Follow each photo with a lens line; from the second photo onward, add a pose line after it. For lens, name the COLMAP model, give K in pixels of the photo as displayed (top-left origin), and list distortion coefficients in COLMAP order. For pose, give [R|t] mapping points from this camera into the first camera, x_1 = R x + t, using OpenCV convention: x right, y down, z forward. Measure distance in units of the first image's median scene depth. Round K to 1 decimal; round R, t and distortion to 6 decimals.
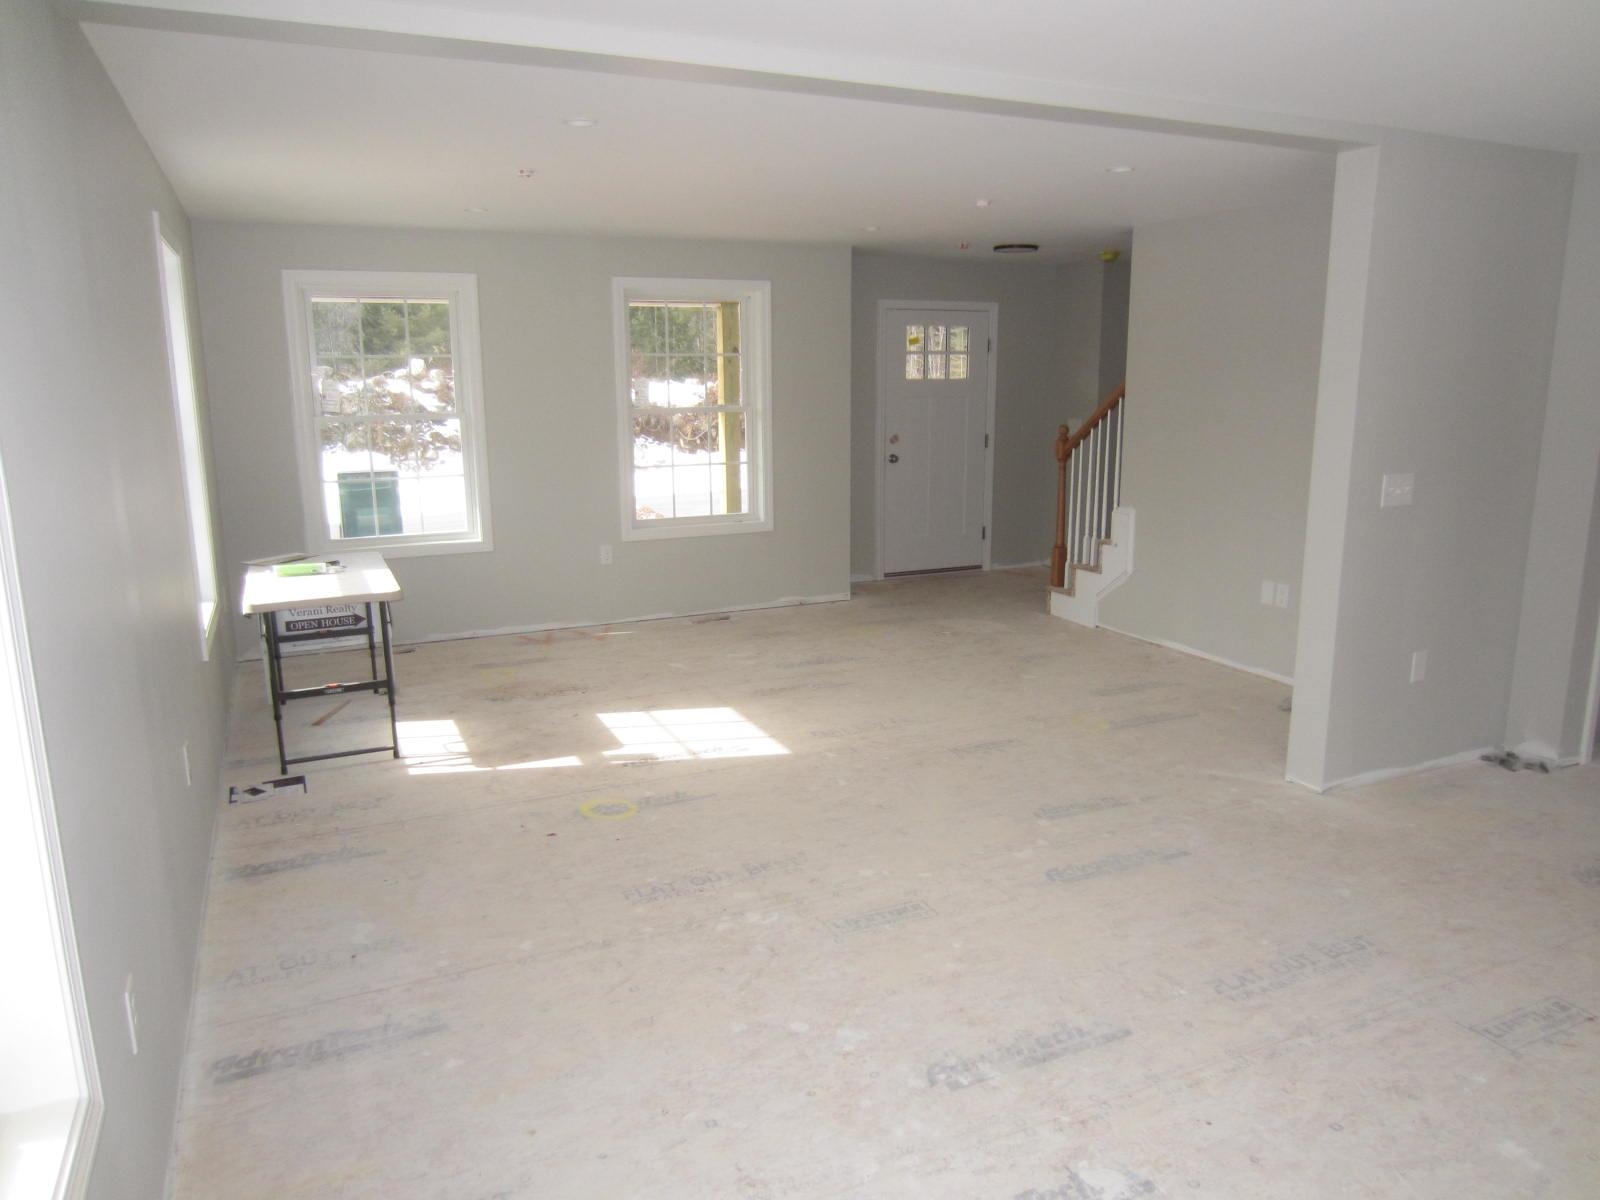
lens RADIAL K [[1141.4, 0, 805.2], [0, 1141.4, 611.5], [0, 0, 1]] dist [-0.005427, -0.000926]
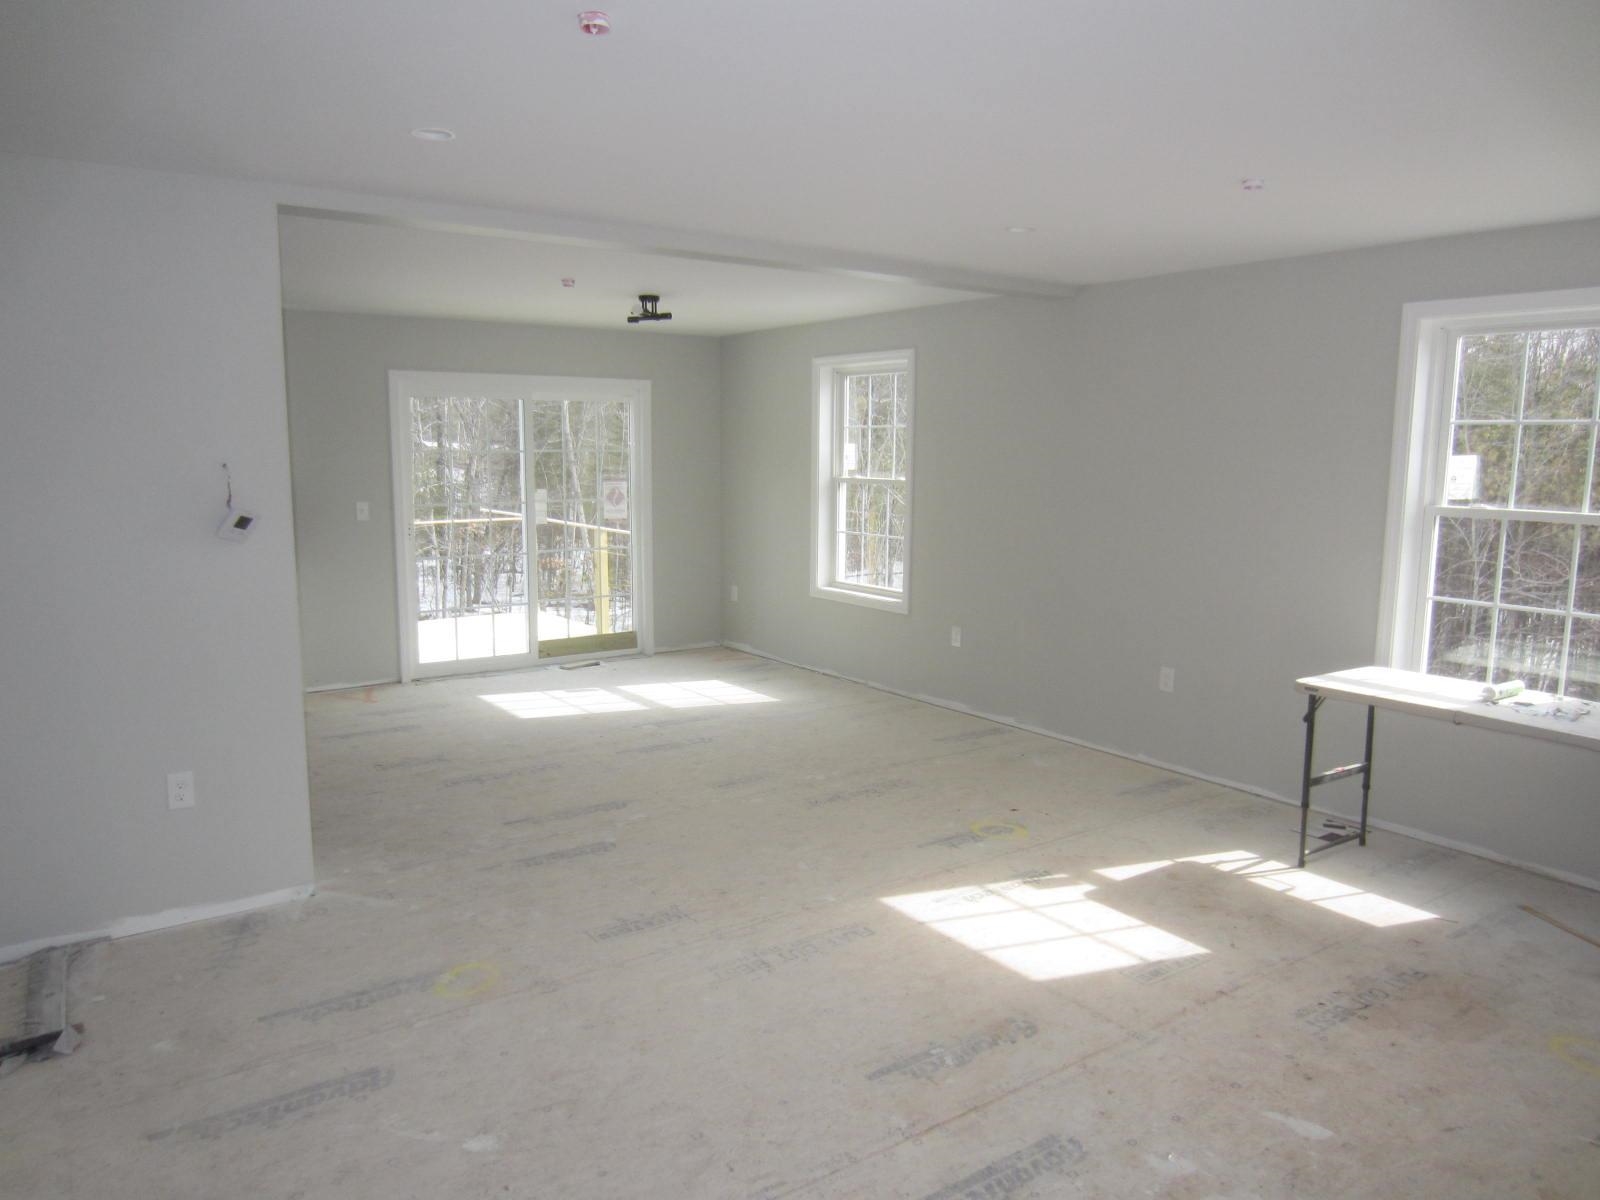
lens RADIAL K [[1141.4, 0, 805.2], [0, 1141.4, 611.5], [0, 0, 1]] dist [-0.005427, -0.000926]
pose [[-0.982463, 0.025819, -0.184663, 0.189831], [-0.039923, 0.938270, 0.343592, -0.357881], [0.182135, 0.344939, -0.920784, 1.700650]]
